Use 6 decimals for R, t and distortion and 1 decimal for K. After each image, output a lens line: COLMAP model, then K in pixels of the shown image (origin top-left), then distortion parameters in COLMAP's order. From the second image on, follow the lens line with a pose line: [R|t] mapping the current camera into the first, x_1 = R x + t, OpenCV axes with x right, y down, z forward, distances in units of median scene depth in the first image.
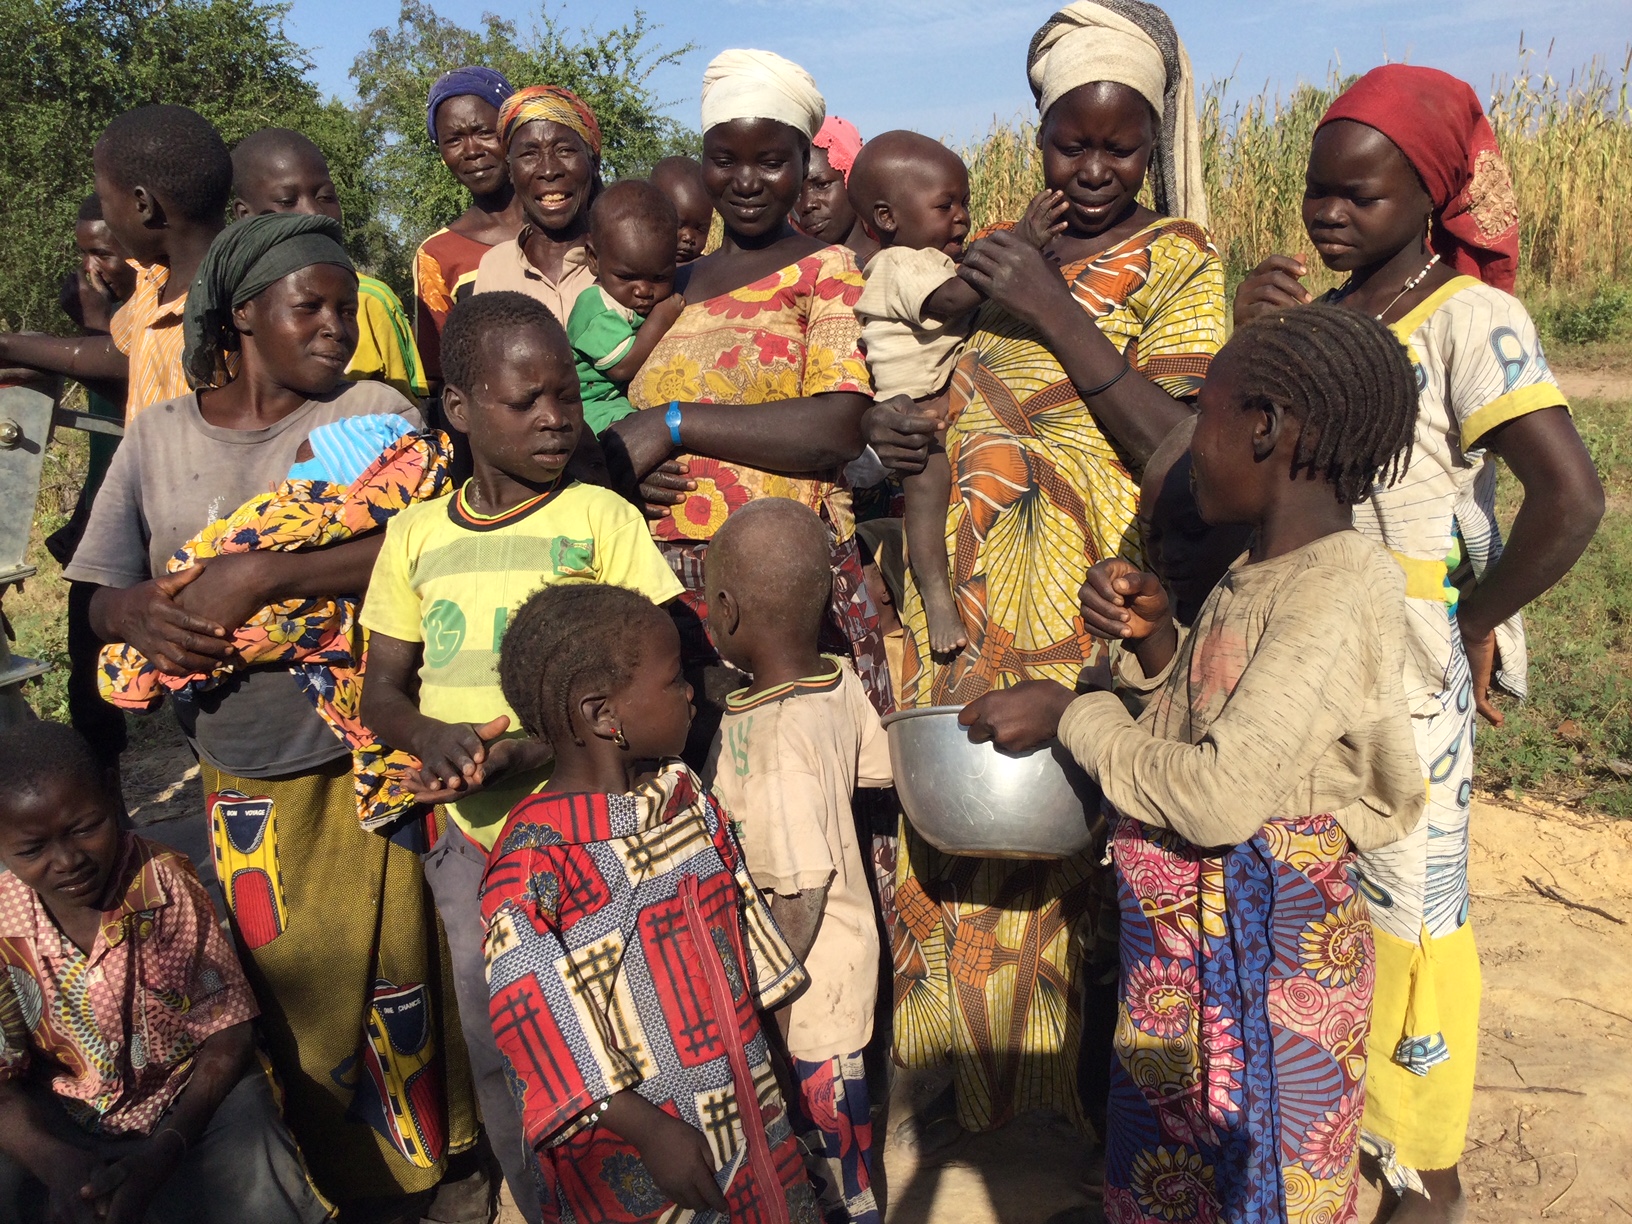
lens RADIAL K [[1466.8, 0, 823.0], [0, 1466.8, 615.5], [0, 0, 1]] dist [-0.003264, 0.009121]
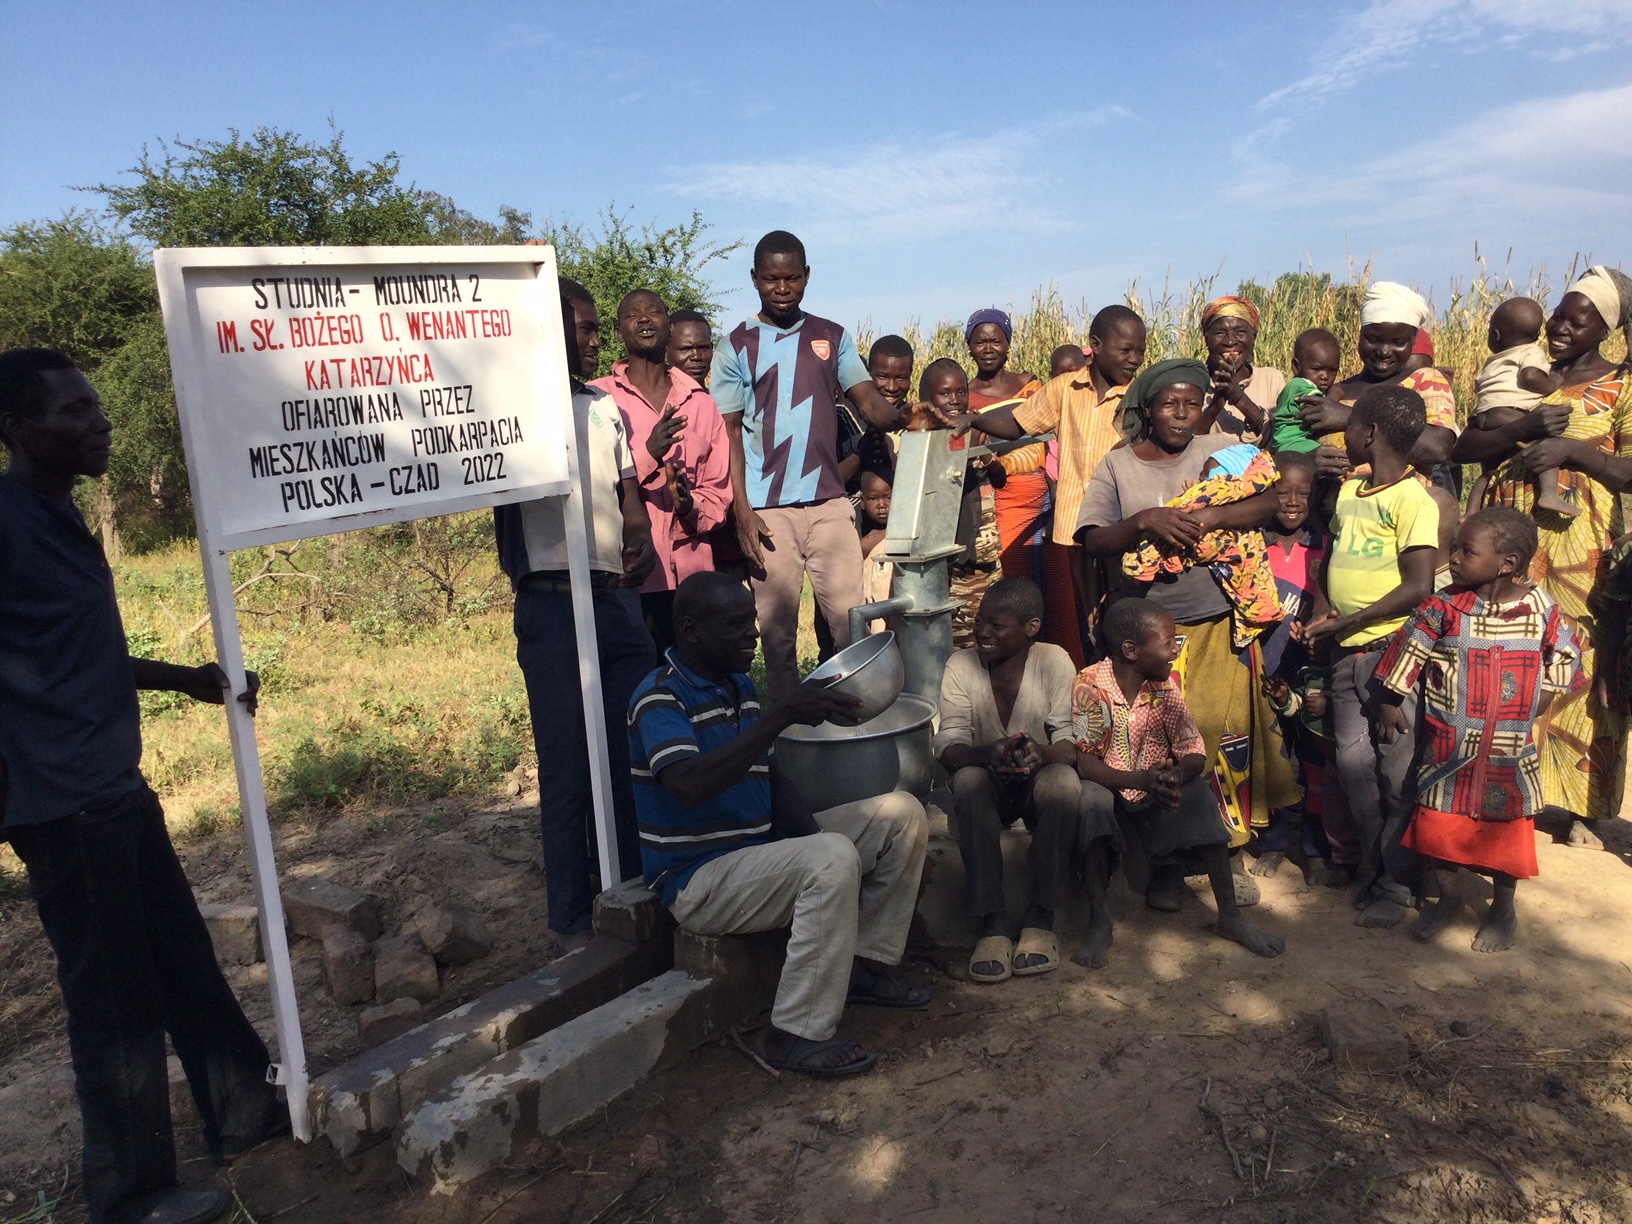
lens RADIAL K [[1475.6, 0, 814.0], [0, 1475.6, 598.4], [0, 0, 1]] dist [0.138153, -0.313949]
pose [[0.998272, -0.000620, 0.058753, -0.100694], [0.008301, 0.991403, -0.130578, 0.033351], [-0.058167, 0.130840, 0.989696, -0.102031]]
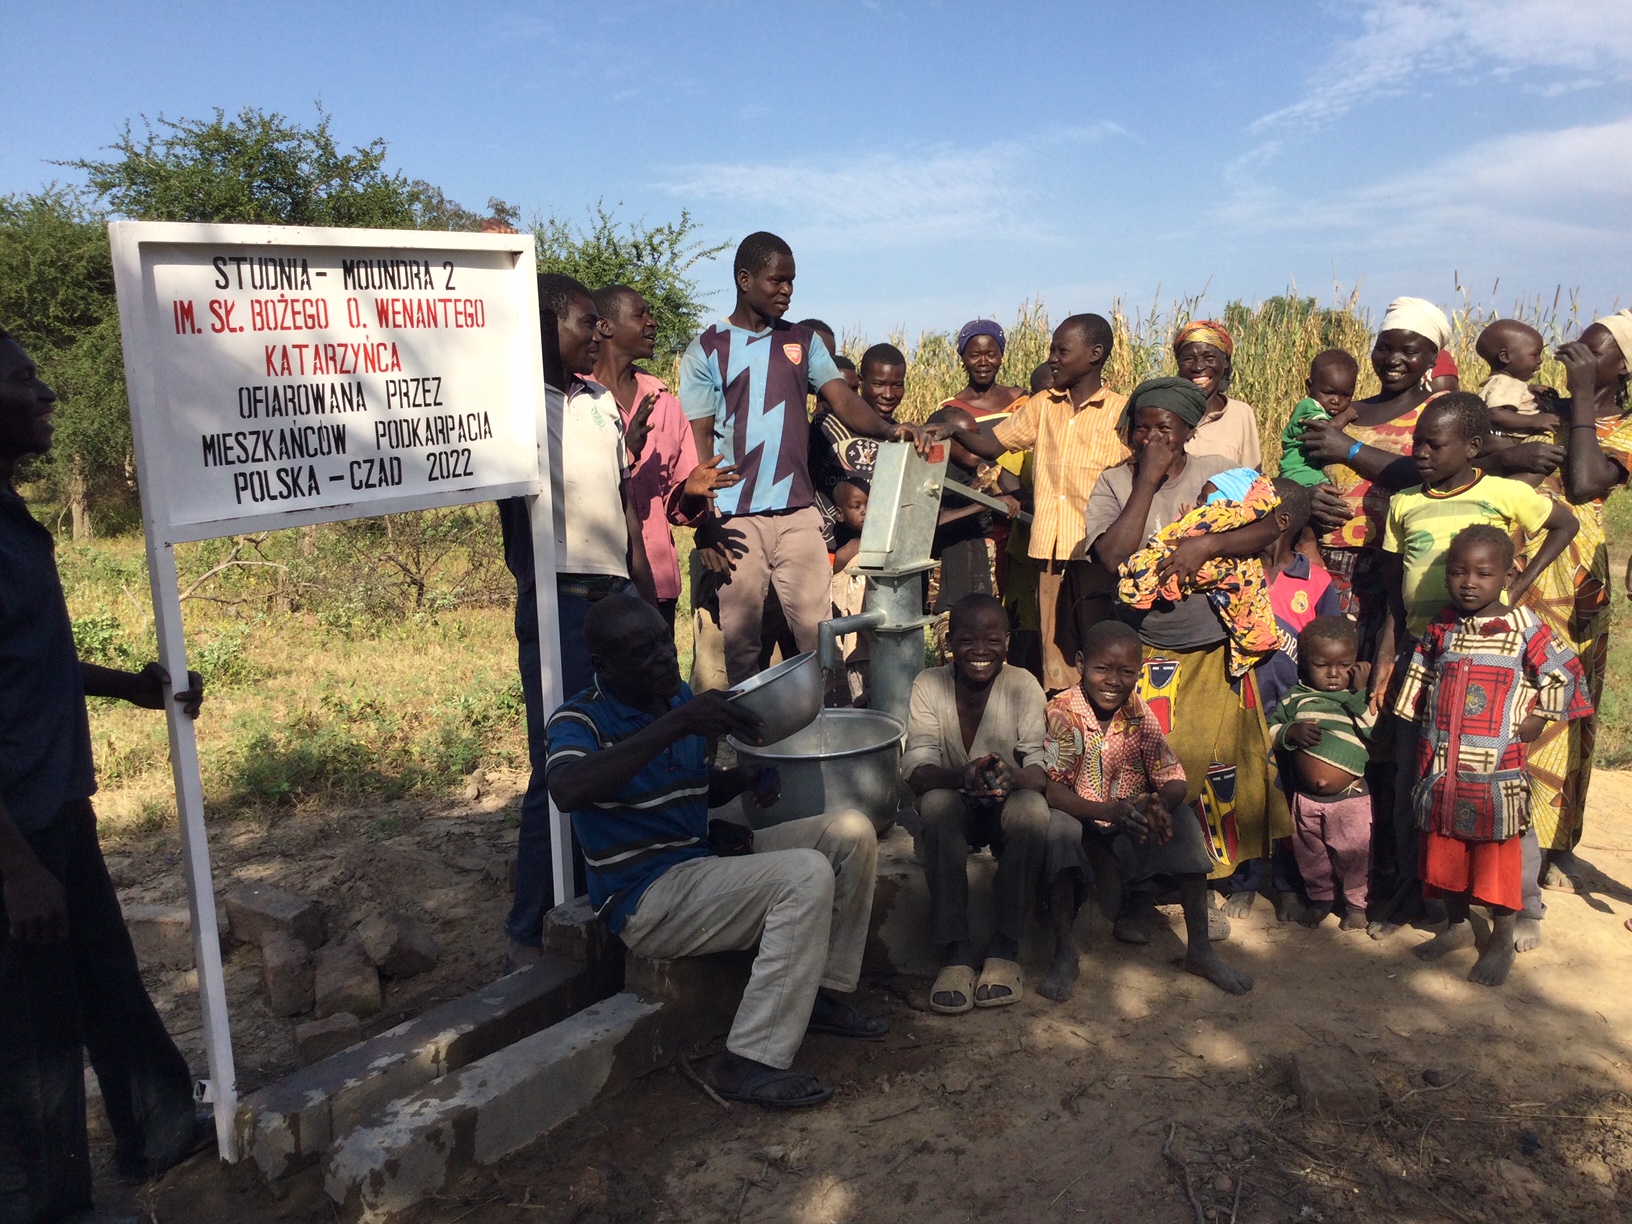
lens RADIAL K [[1475.2, 0, 819.1], [0, 1475.2, 610.2], [0, 0, 1]] dist [0.114831, -0.271886]
pose [[0.996516, 0.032138, 0.076966, -0.099203], [-0.022255, 0.991782, -0.125988, 0.031426], [-0.080382, 0.123837, 0.989042, -0.095524]]
